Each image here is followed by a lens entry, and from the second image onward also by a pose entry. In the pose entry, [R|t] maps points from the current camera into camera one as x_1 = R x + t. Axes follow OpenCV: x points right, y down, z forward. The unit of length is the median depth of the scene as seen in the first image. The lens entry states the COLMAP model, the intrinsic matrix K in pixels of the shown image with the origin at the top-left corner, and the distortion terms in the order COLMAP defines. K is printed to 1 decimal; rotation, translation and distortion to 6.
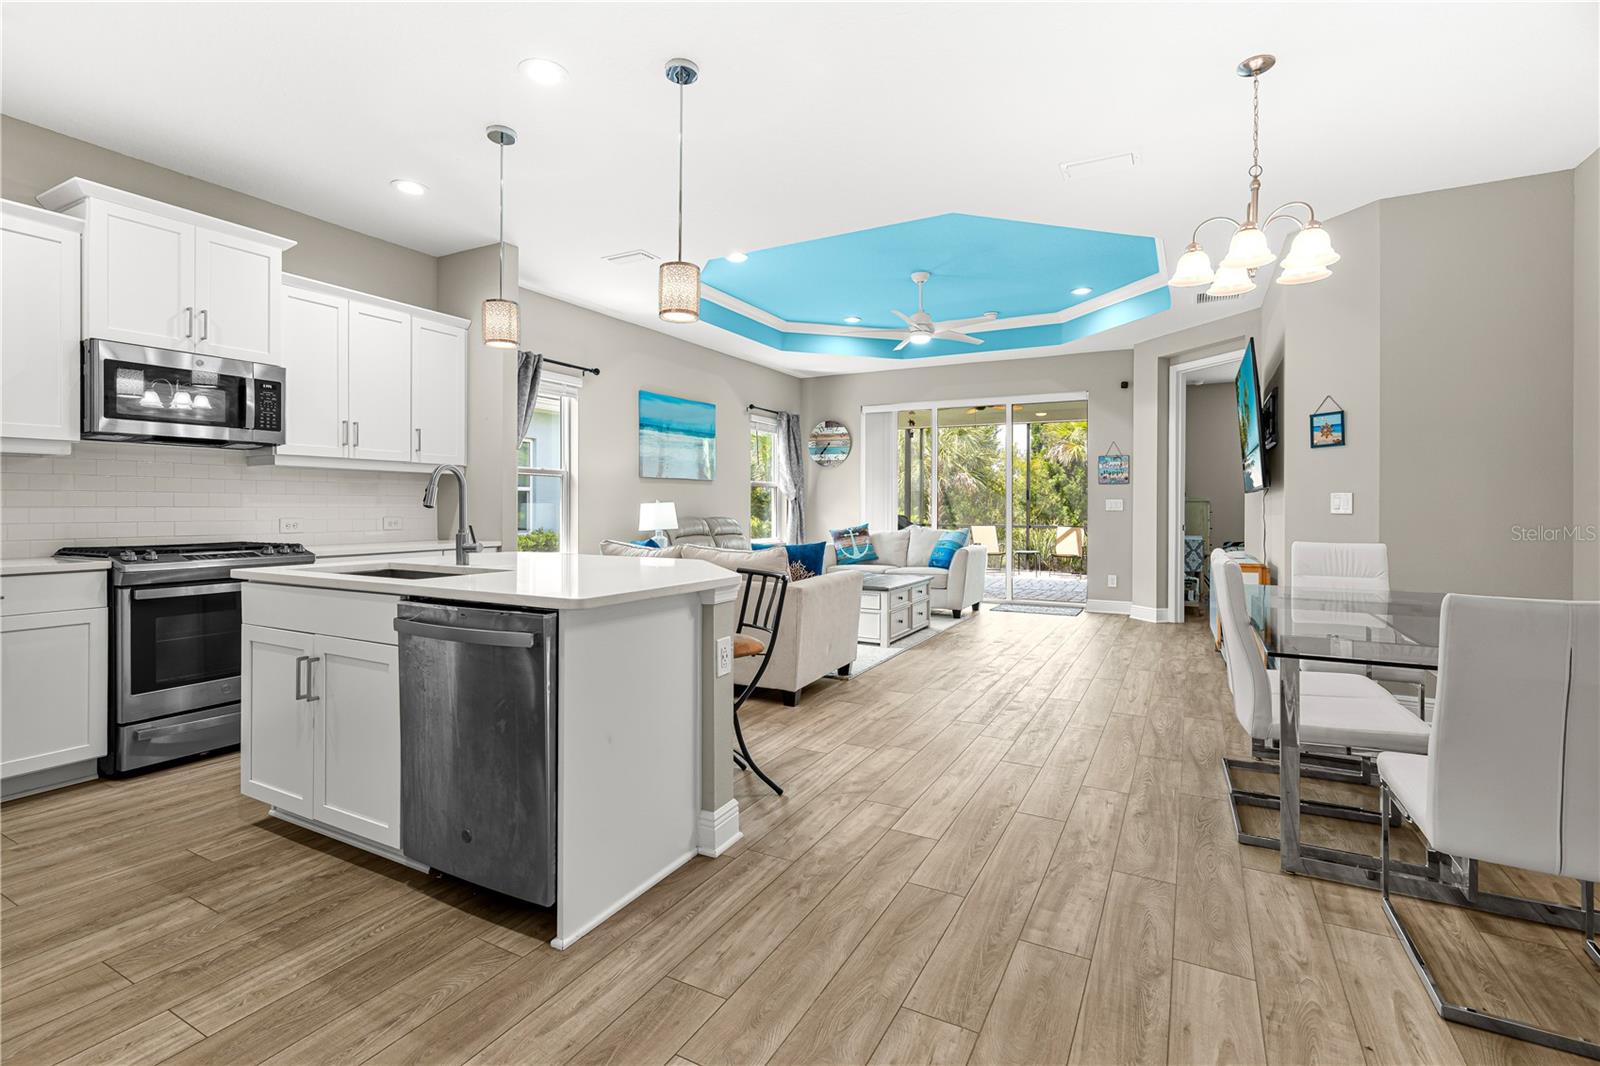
lens RADIAL K [[729.7, 0, 797.9], [0, 729.7, 504.5], [0, 0, 1]] dist [0.001699, 0.000690]
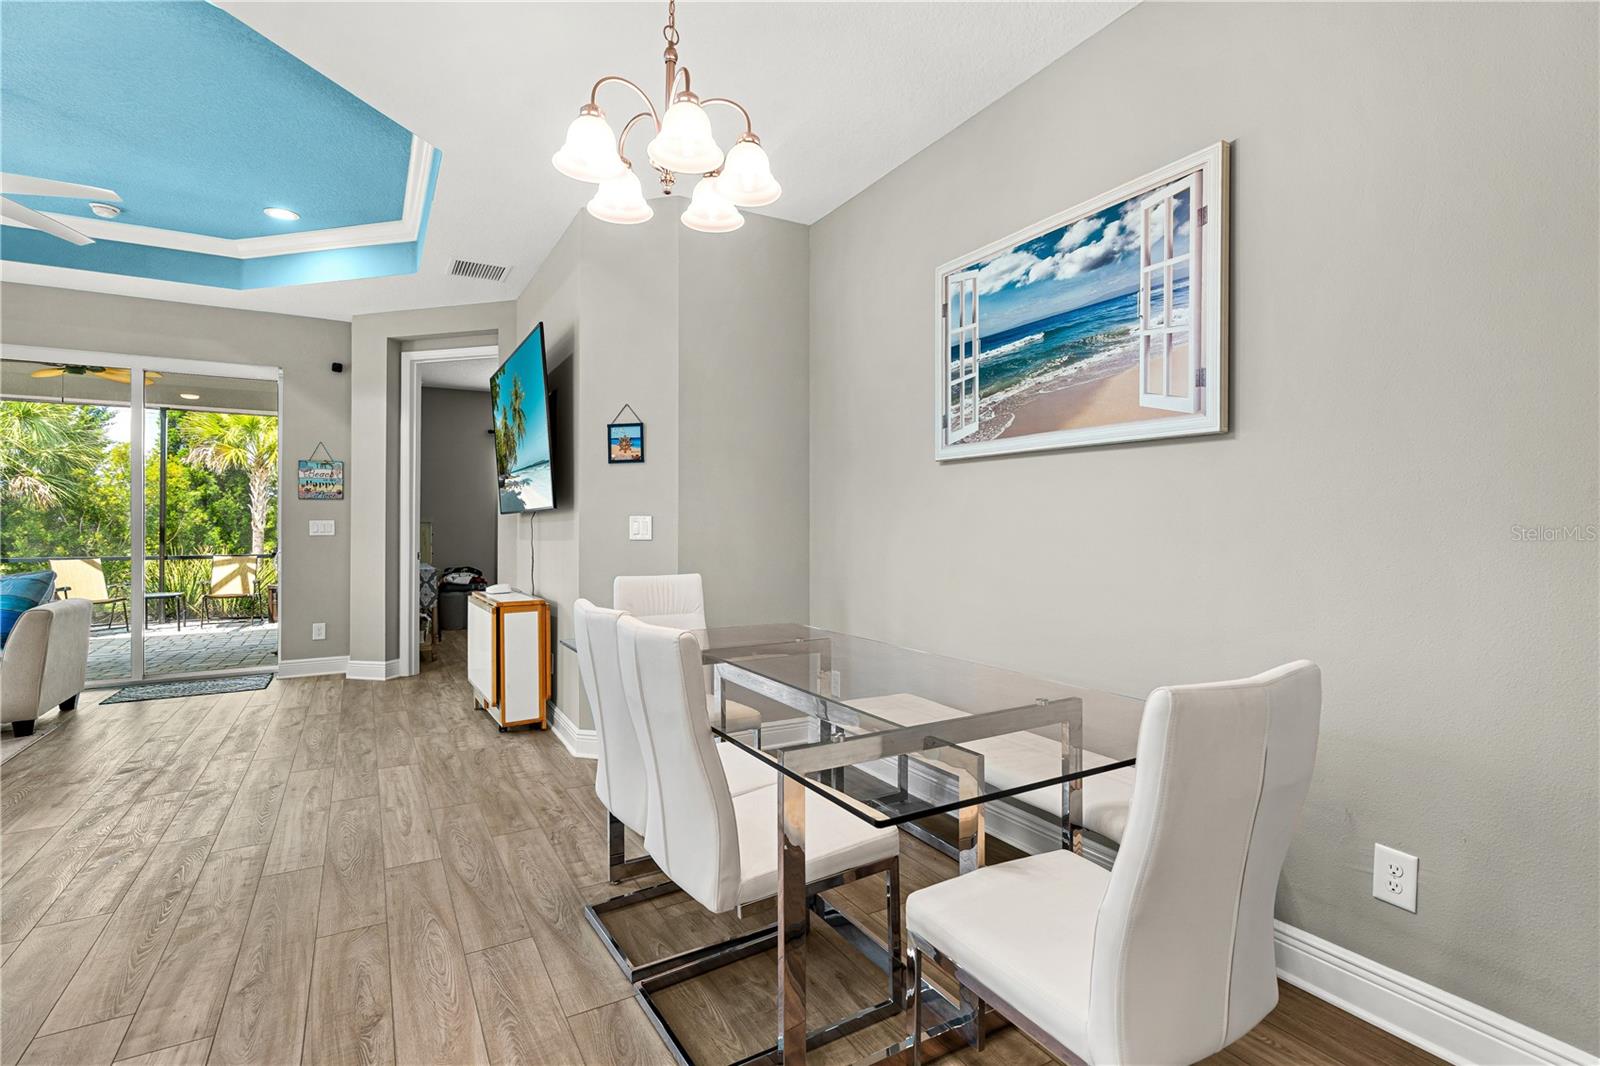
lens RADIAL K [[749.4, 0, 799.6], [0, 749.4, 520.2], [0, 0, 1]] dist [-0.001643, 0.000079]
pose [[0.519350, -0.000436, 0.854561, 0.049438], [0.003528, 0.999992, -0.001634, -0.006015], [-0.854554, 0.003864, 0.519348, 0.259739]]
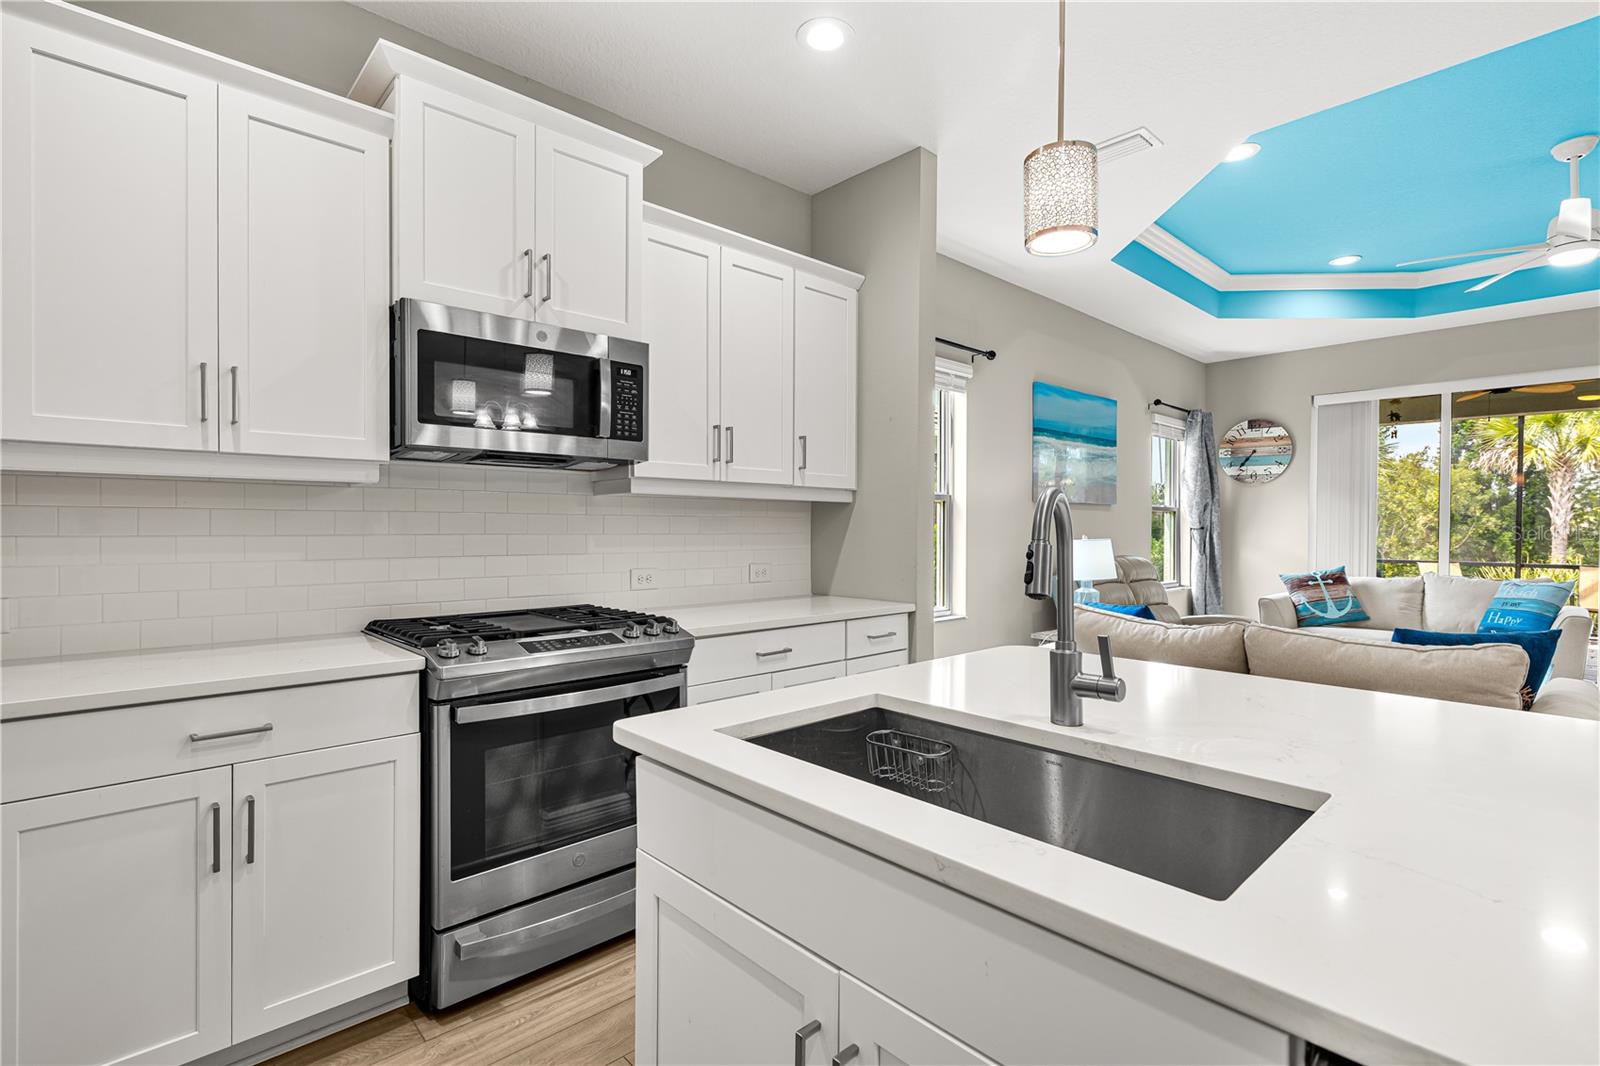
lens RADIAL K [[729.7, 0, 800.4], [0, 729.7, 529.0], [0, 0, 1]] dist [0.001699, 0.000690]
pose [[0.948565, 0.002748, -0.316569, -0.255977], [-0.000829, 0.999980, 0.006194, -0.018255], [0.316580, -0.005613, 0.948549, 0.297099]]
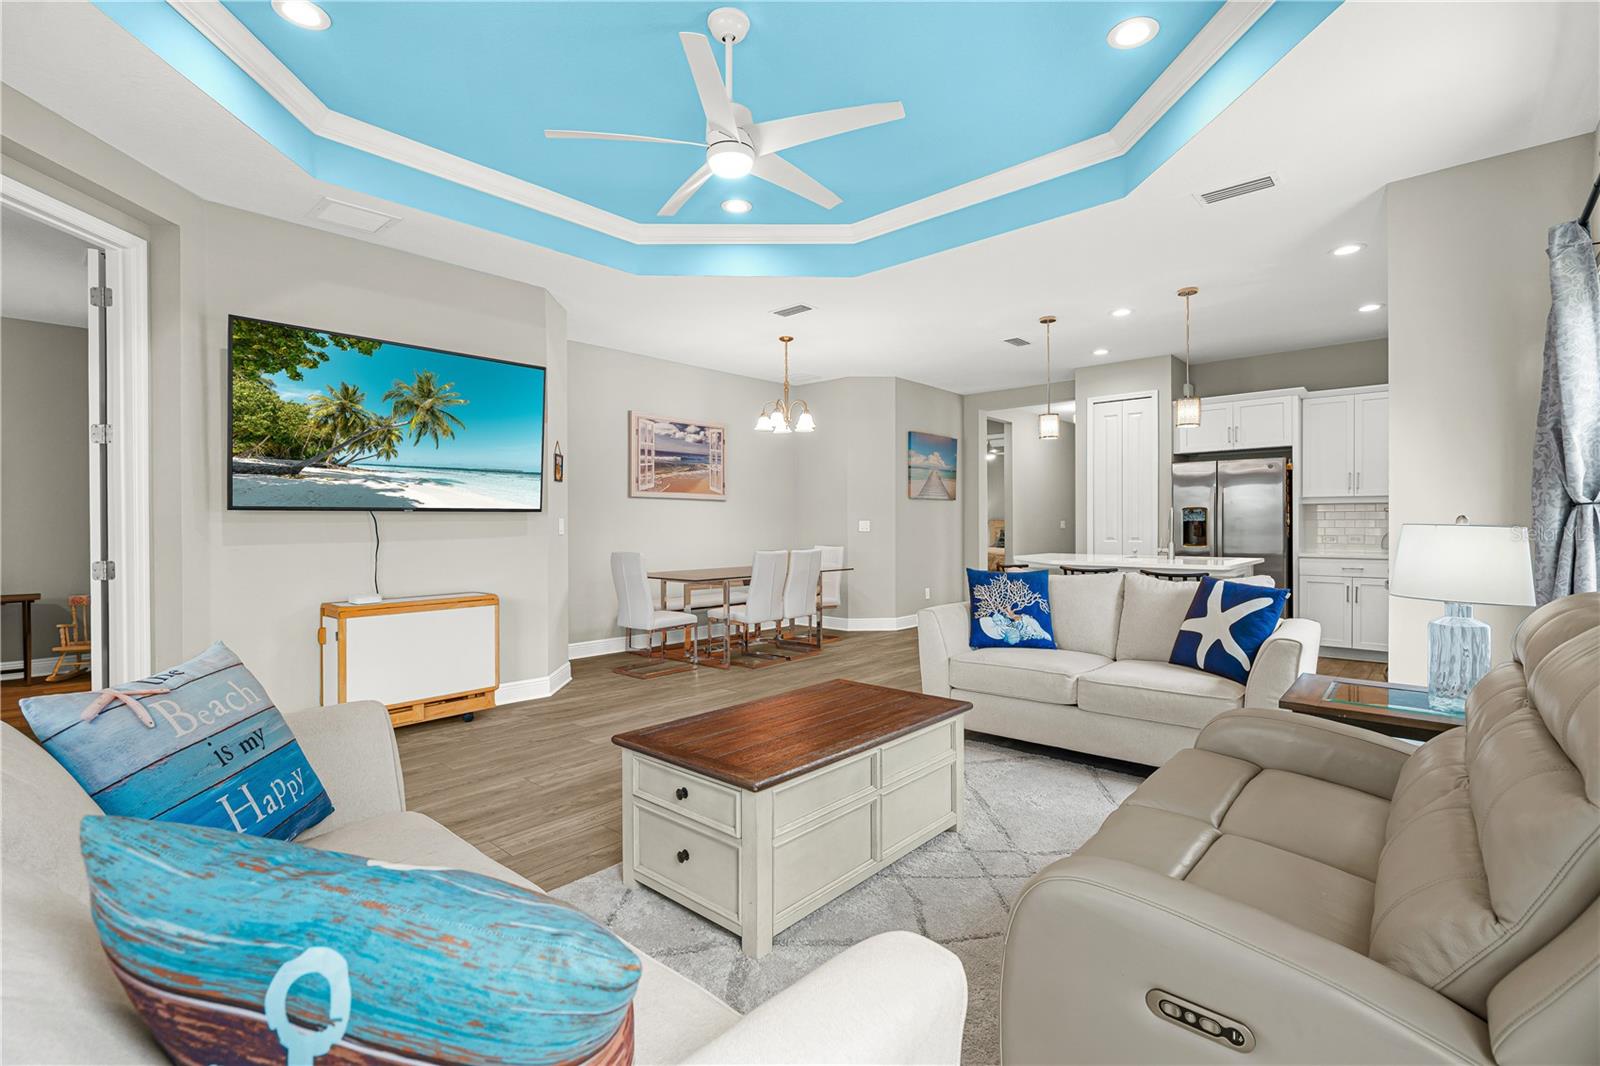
lens RADIAL K [[729.7, 0, 795.5], [0, 729.7, 531.1], [0, 0, 1]] dist [0.001699, 0.000690]
pose [[-0.972476, 0.006327, 0.232916, 0.029038], [0.007297, 0.999968, 0.003303, 0.004500], [-0.232888, 0.004912, -0.972491, 1.533769]]
